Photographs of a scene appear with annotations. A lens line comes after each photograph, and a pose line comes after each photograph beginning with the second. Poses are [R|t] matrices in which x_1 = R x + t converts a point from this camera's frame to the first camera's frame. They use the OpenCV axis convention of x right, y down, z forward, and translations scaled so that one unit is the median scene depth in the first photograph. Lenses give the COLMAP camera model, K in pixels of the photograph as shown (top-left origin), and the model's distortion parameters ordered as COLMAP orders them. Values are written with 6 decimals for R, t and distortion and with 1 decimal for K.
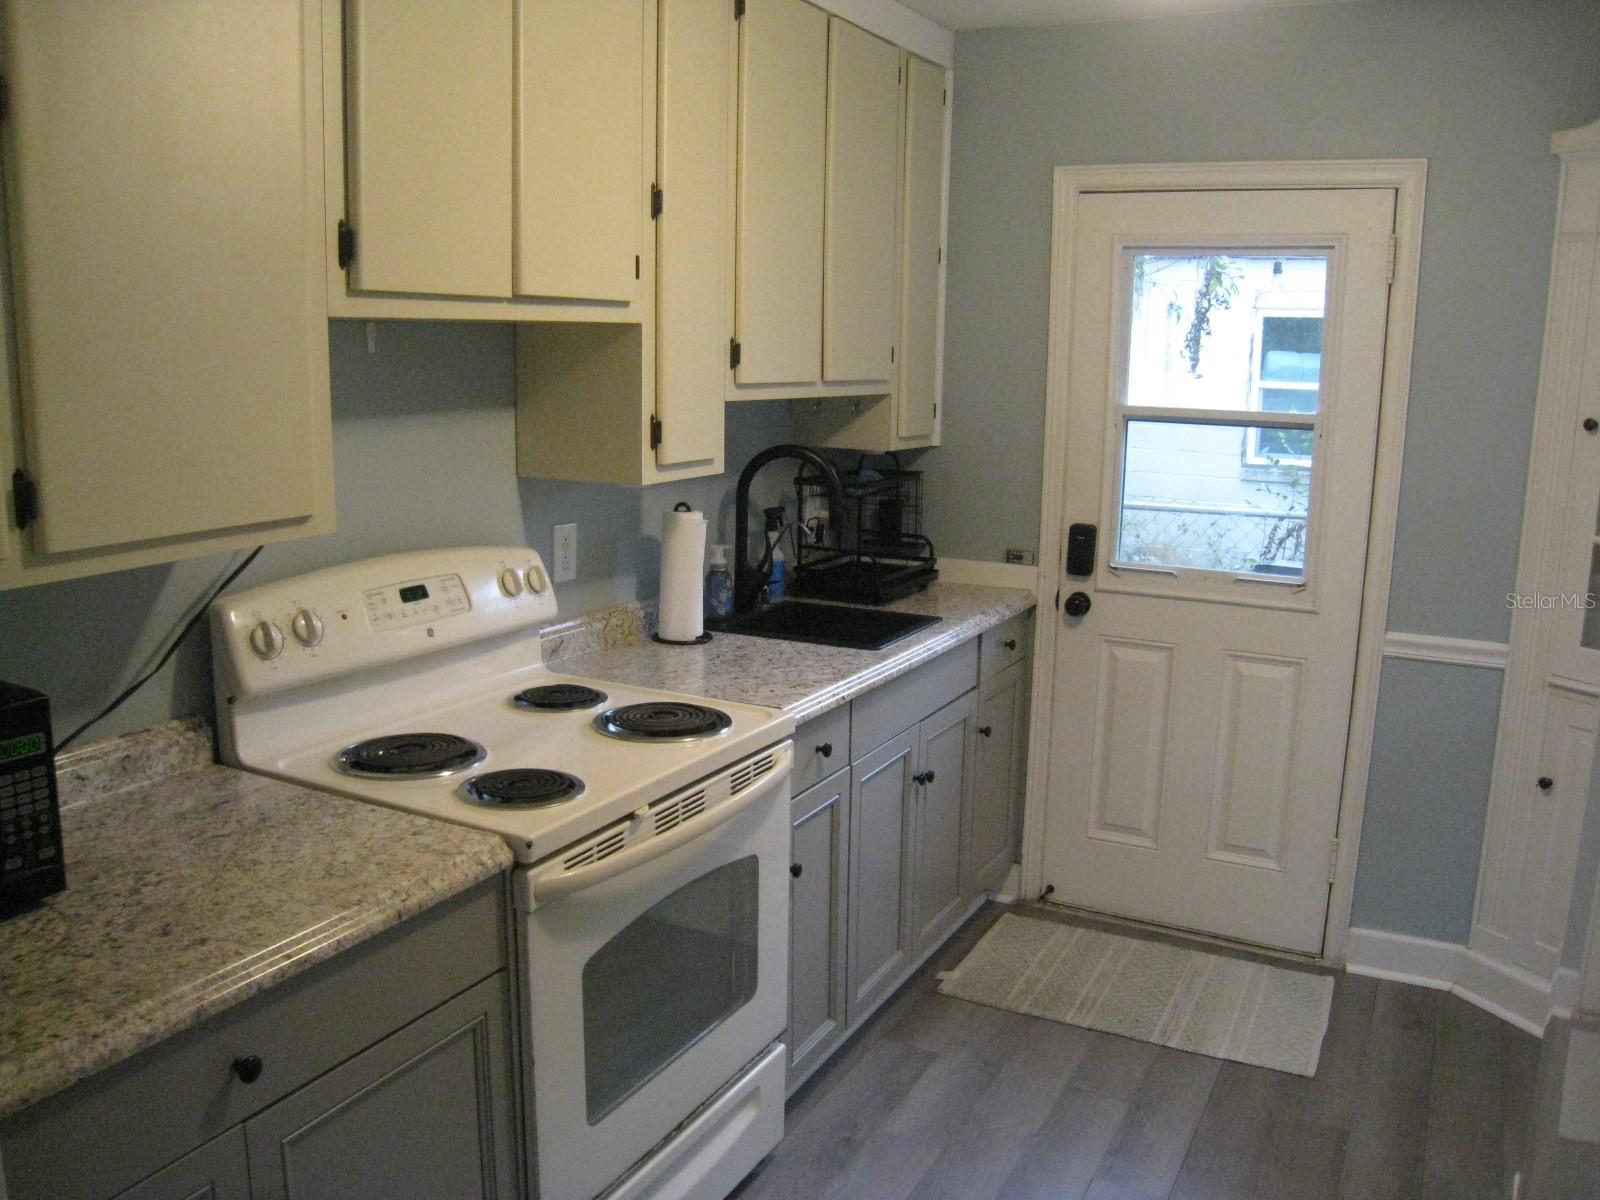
lens RADIAL K [[1334.5, 0, 808.1], [0, 1334.5, 603.0], [0, 0, 1]] dist [-0.154620, 0.099567]
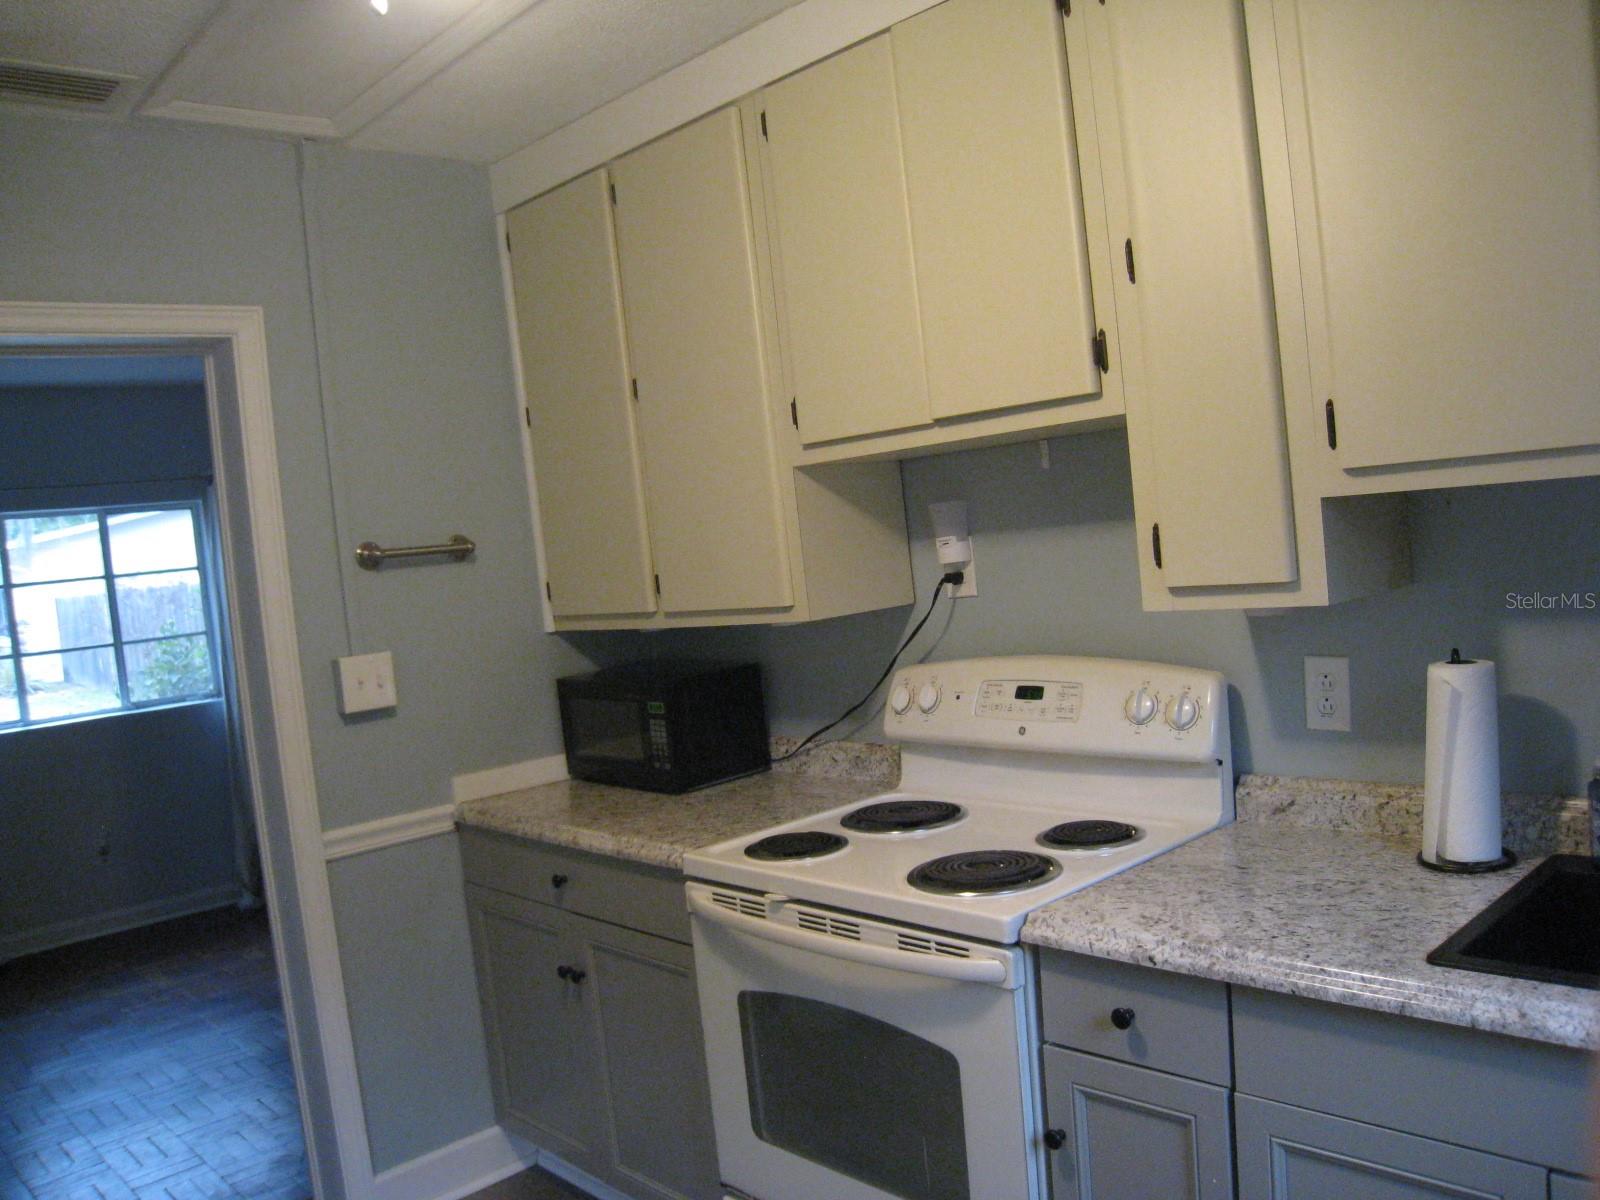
lens RADIAL K [[1289.7, 0, 833.7], [0, 1289.7, 601.4], [0, 0, 1]] dist [-0.160287, 0.102382]
pose [[-0.318503, 0.062607, -0.945852, 0.738385], [-0.089407, 0.991384, 0.095728, -0.167480], [0.943696, 0.115056, -0.310161, 1.171468]]
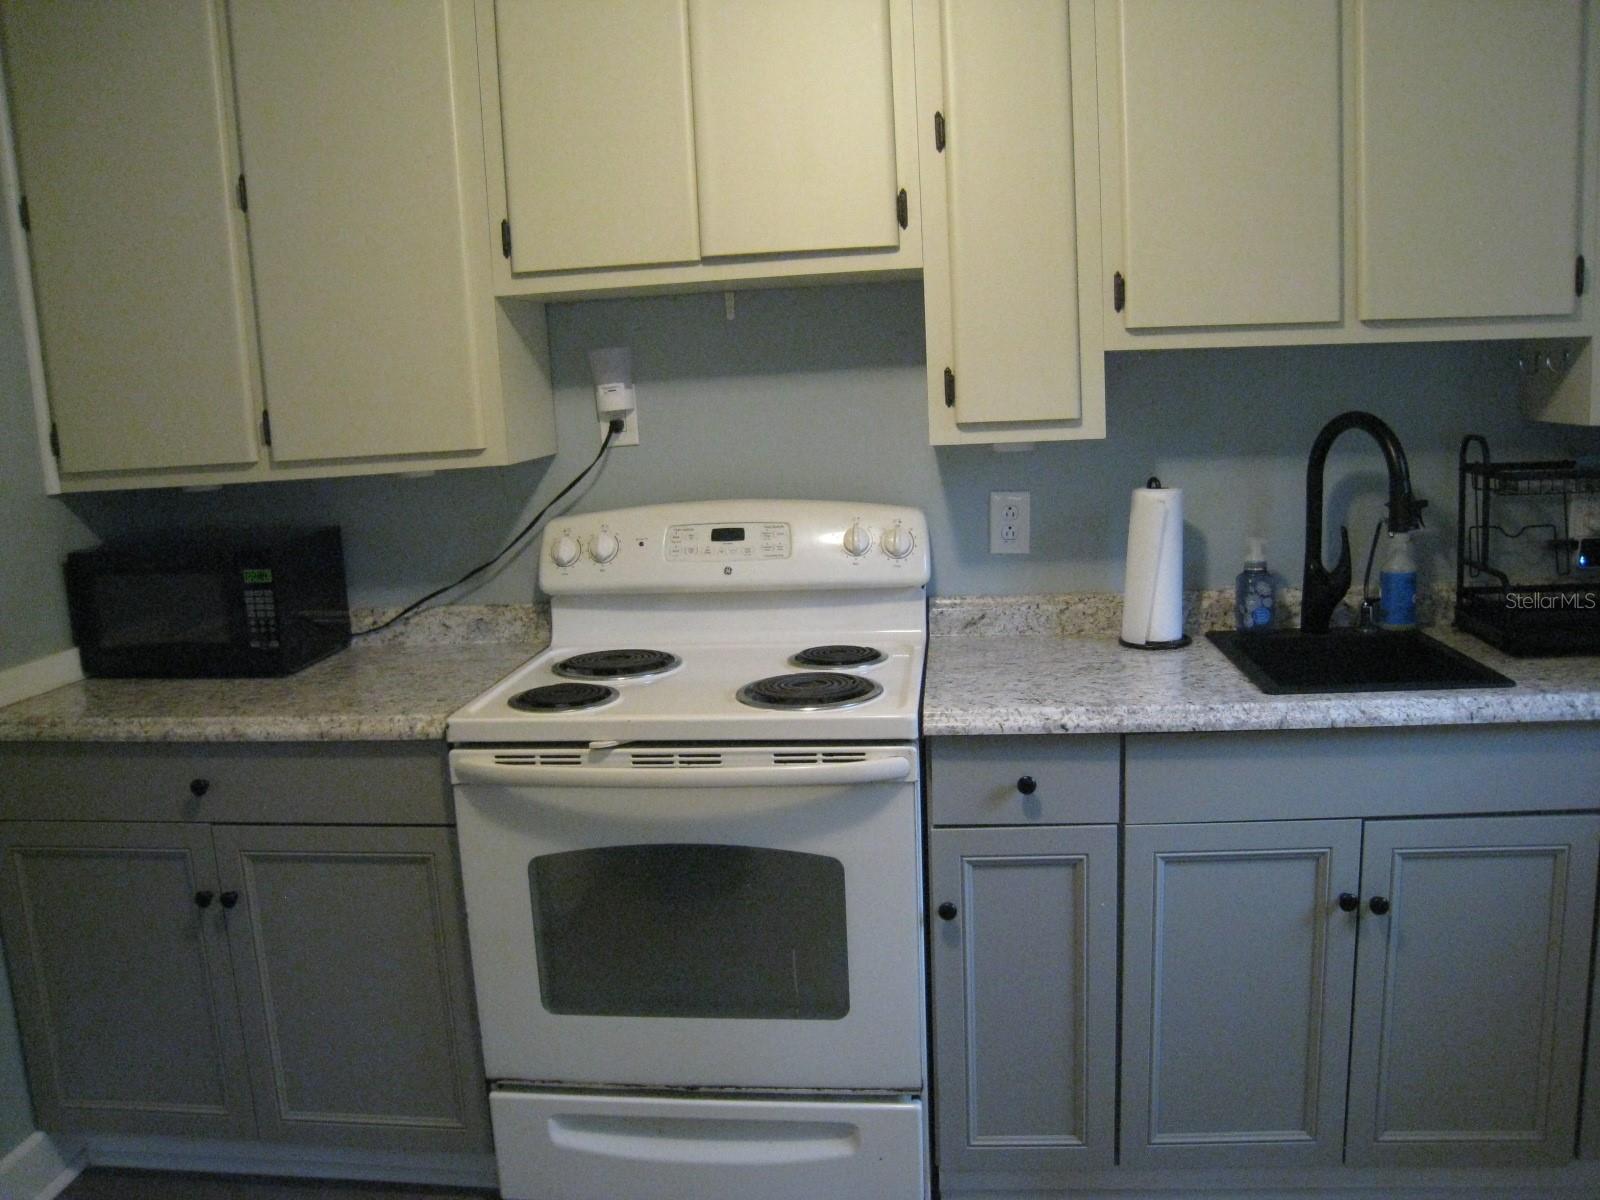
lens RADIAL K [[1291.4, 0, 799.7], [0, 1291.4, 592.3], [0, 0, 1]] dist [-0.134409, 0.007630]
pose [[0.362450, 0.114313, -0.924966, 0.739644], [-0.122657, 0.989668, 0.074246, -0.047560], [0.923897, 0.086543, 0.372726, 0.657697]]
